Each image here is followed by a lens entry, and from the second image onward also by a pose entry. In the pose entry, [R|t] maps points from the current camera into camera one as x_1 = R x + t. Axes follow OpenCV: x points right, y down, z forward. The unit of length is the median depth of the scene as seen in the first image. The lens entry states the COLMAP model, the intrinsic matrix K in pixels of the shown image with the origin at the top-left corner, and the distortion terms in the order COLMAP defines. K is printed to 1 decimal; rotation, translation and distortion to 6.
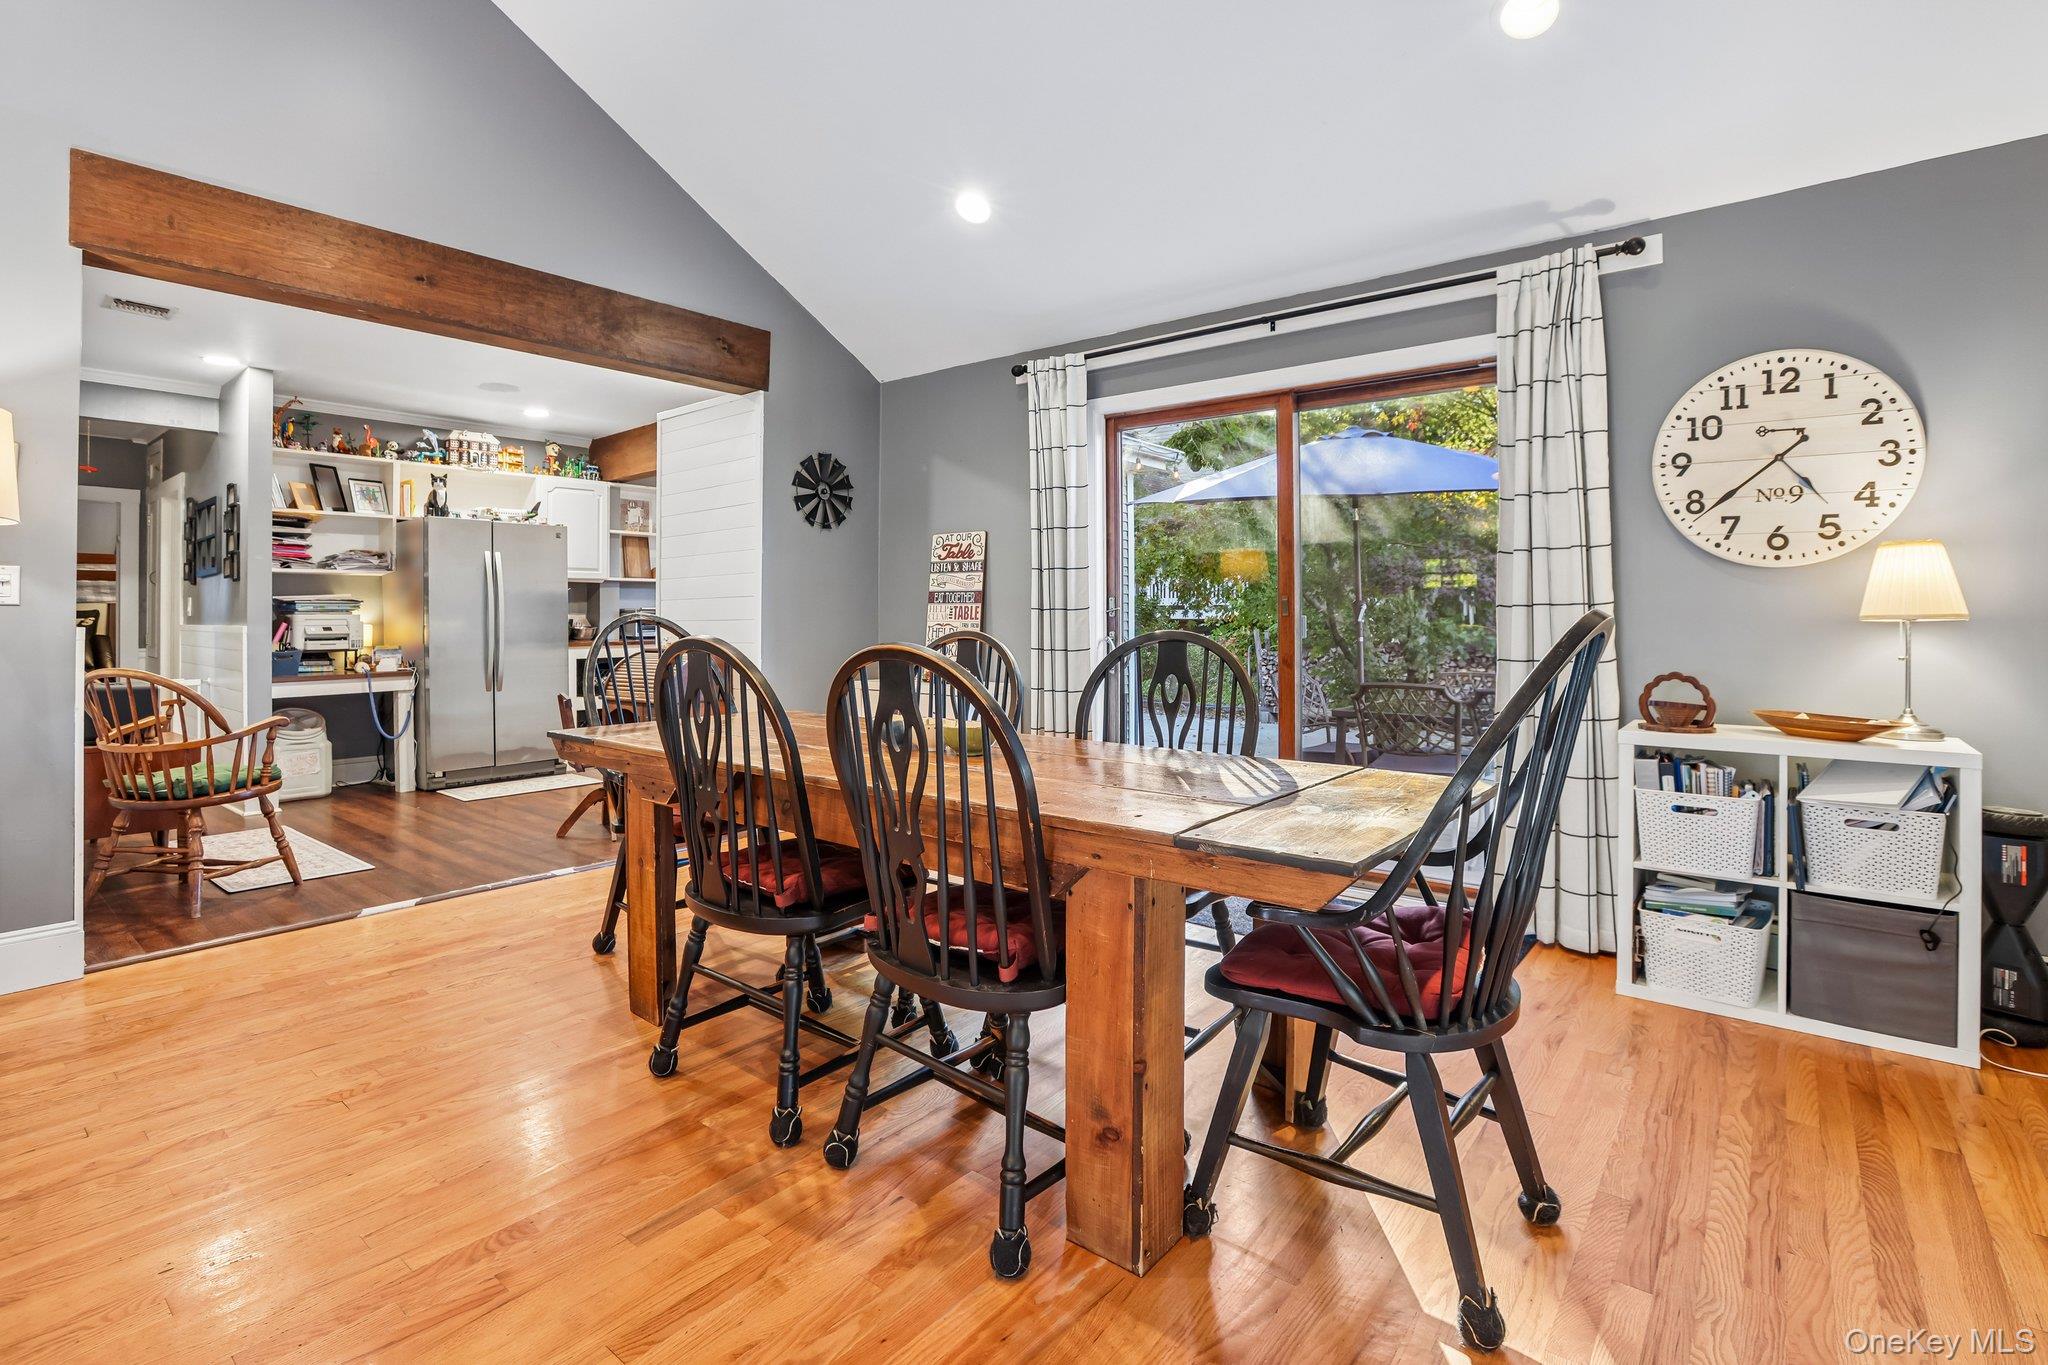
lens RADIAL K [[938.3, 0, 1025.3], [0, 938.3, 606.8], [0, 0, 1]] dist [-0.052874, 0.016835]
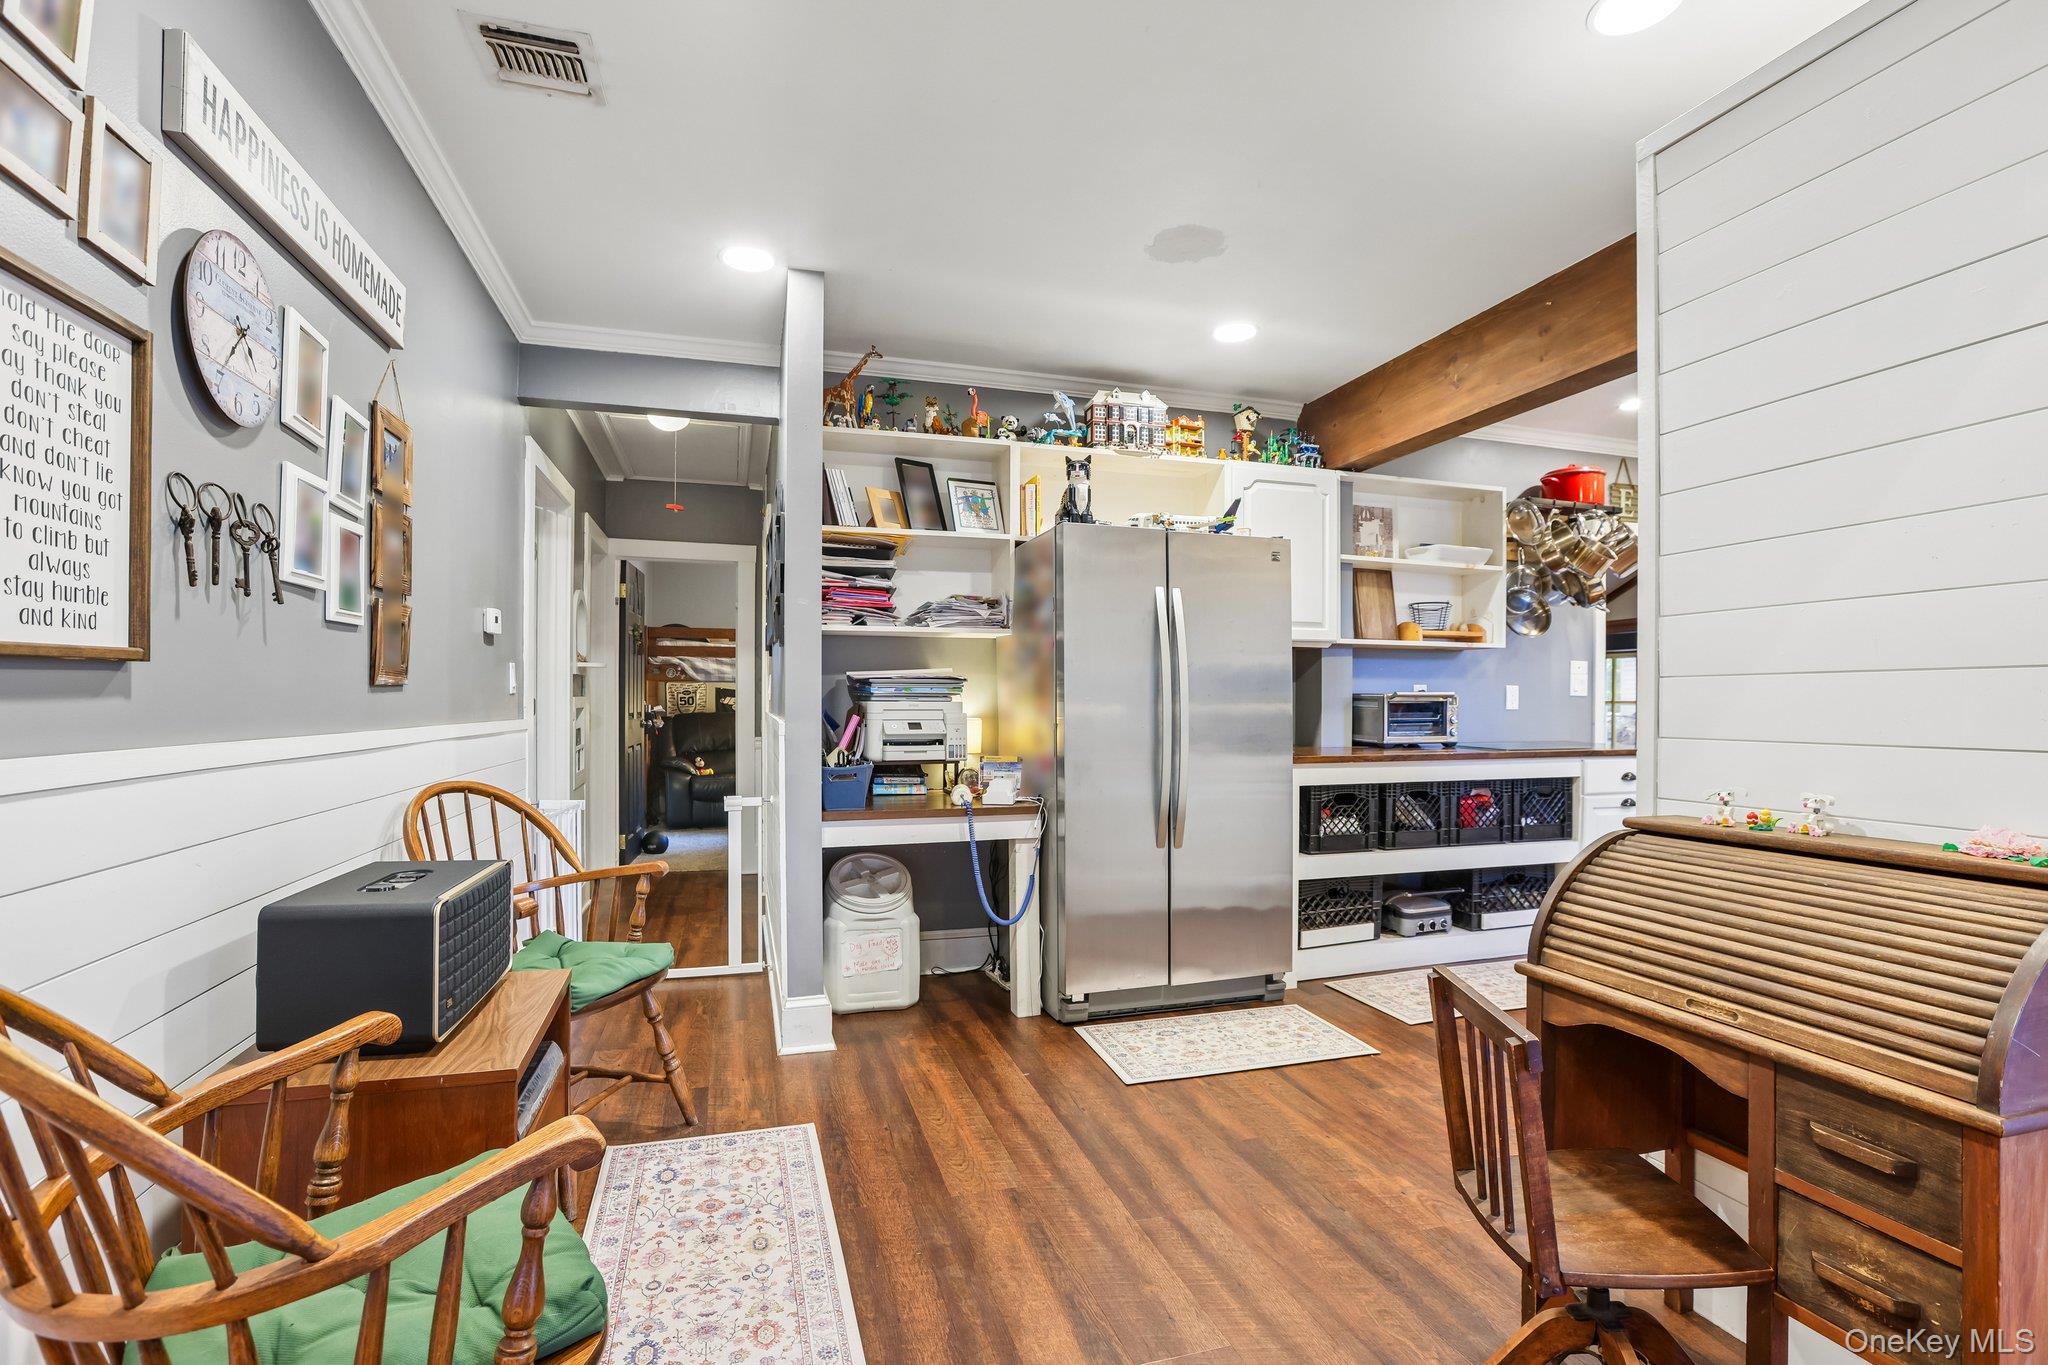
lens RADIAL K [[938.3, 0, 1021.2], [0, 938.3, 681.6], [0, 0, 1]] dist [-0.052874, 0.016835]
pose [[0.817858, -0.005544, -0.575393, -0.354922], [-0.002752, 0.999904, -0.013546, 0.003253], [0.575413, 0.012662, 0.817765, 0.540113]]
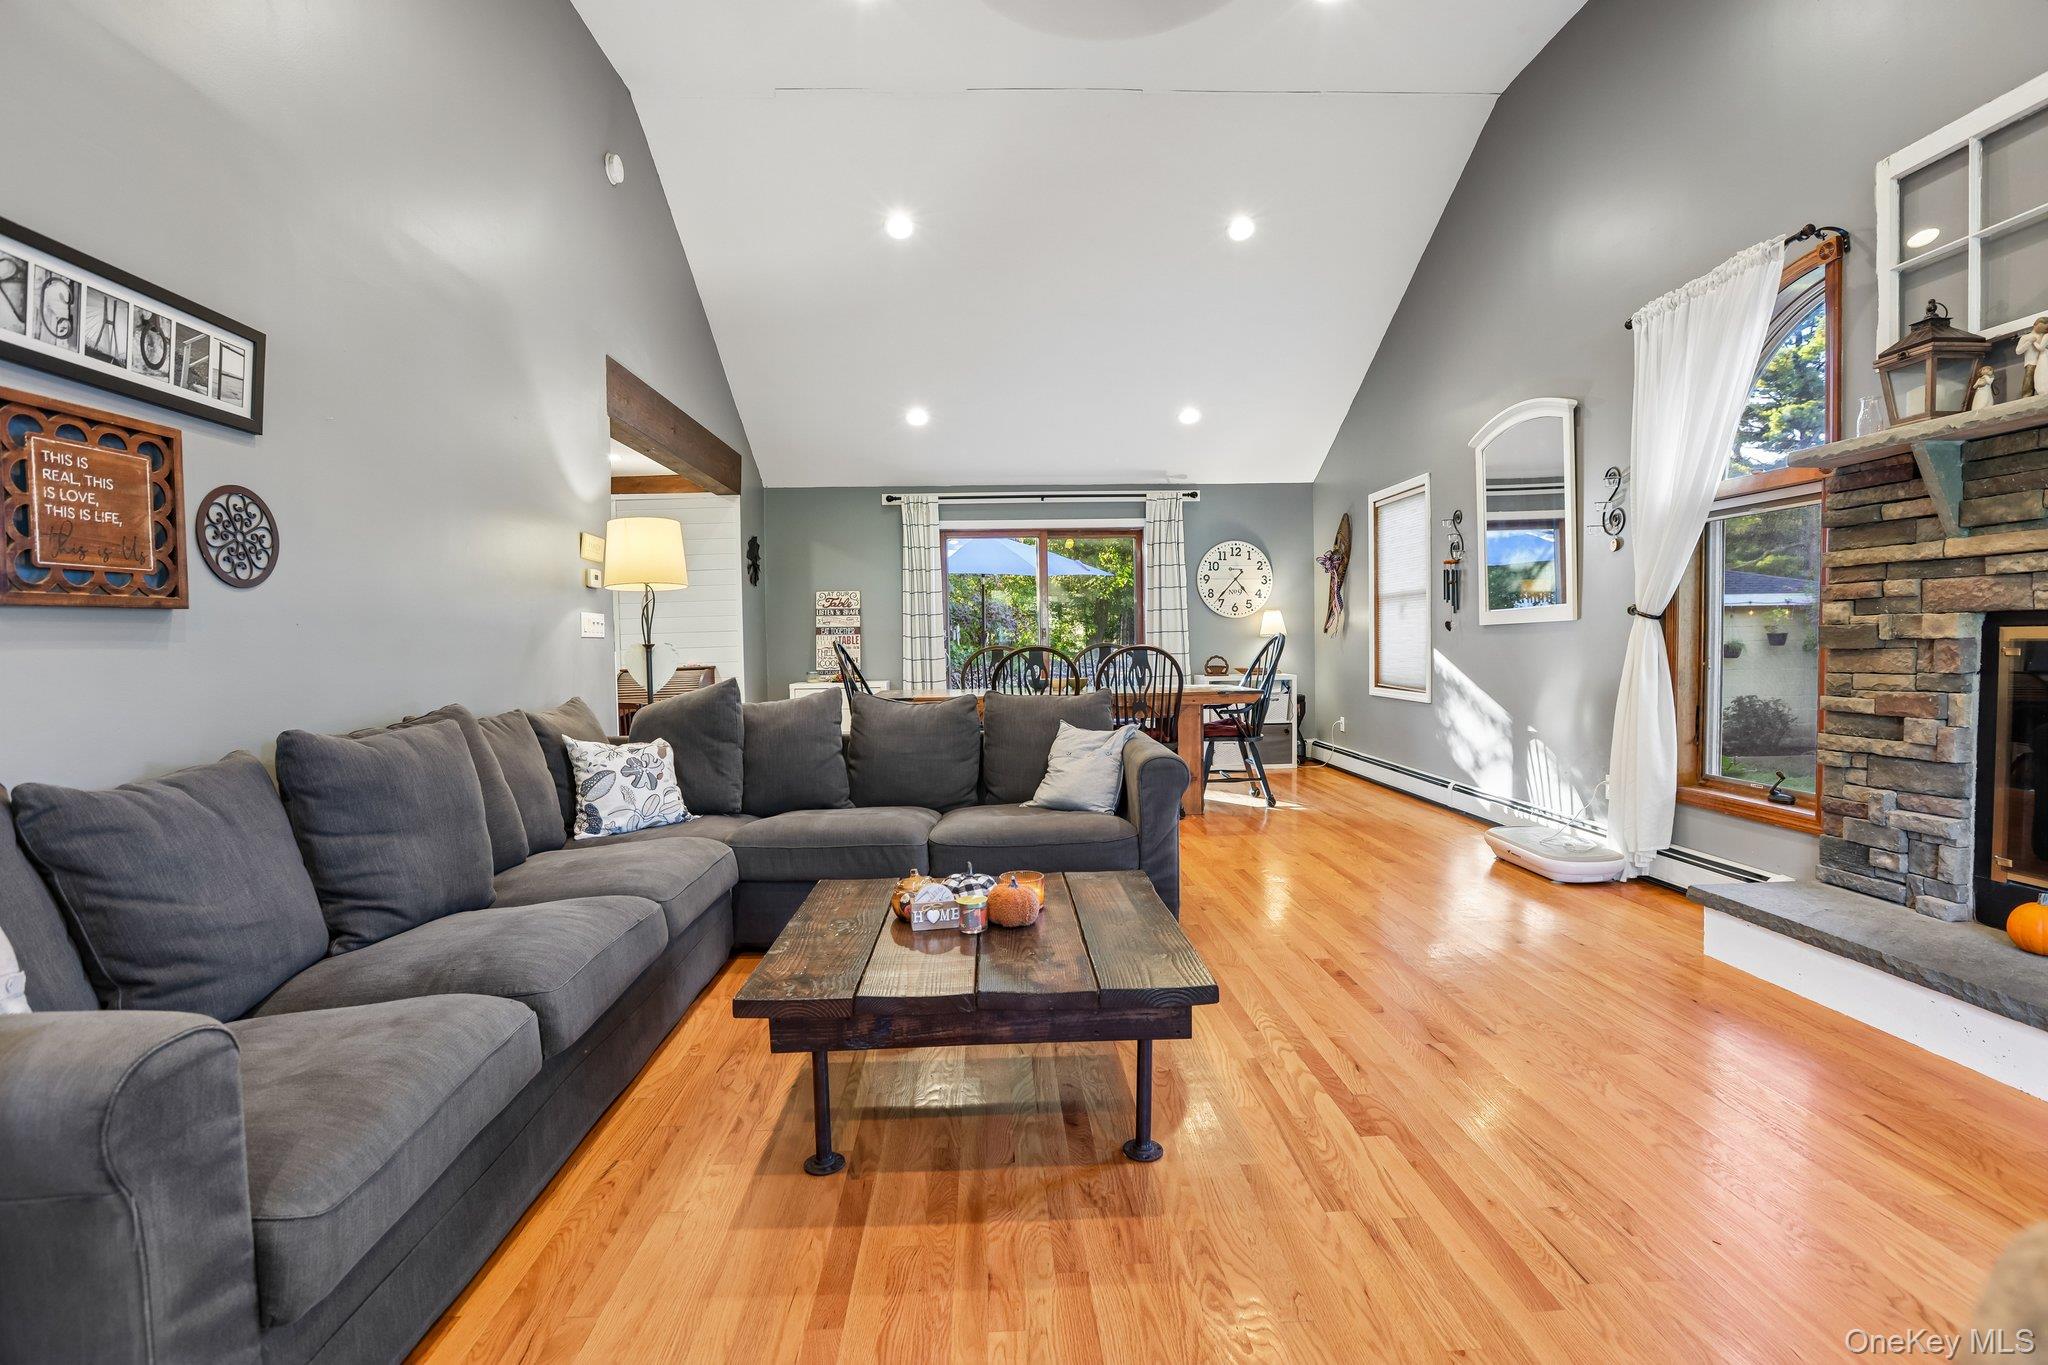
lens RADIAL K [[938.3, 0, 1030.6], [0, 938.3, 671.2], [0, 0, 1]] dist [-0.052874, 0.016835]
pose [[0.743110, -0.035338, 0.668235, -0.780127], [0.011746, 0.999140, 0.039776, -0.000499], [-0.669066, -0.021709, 0.742886, -0.360539]]
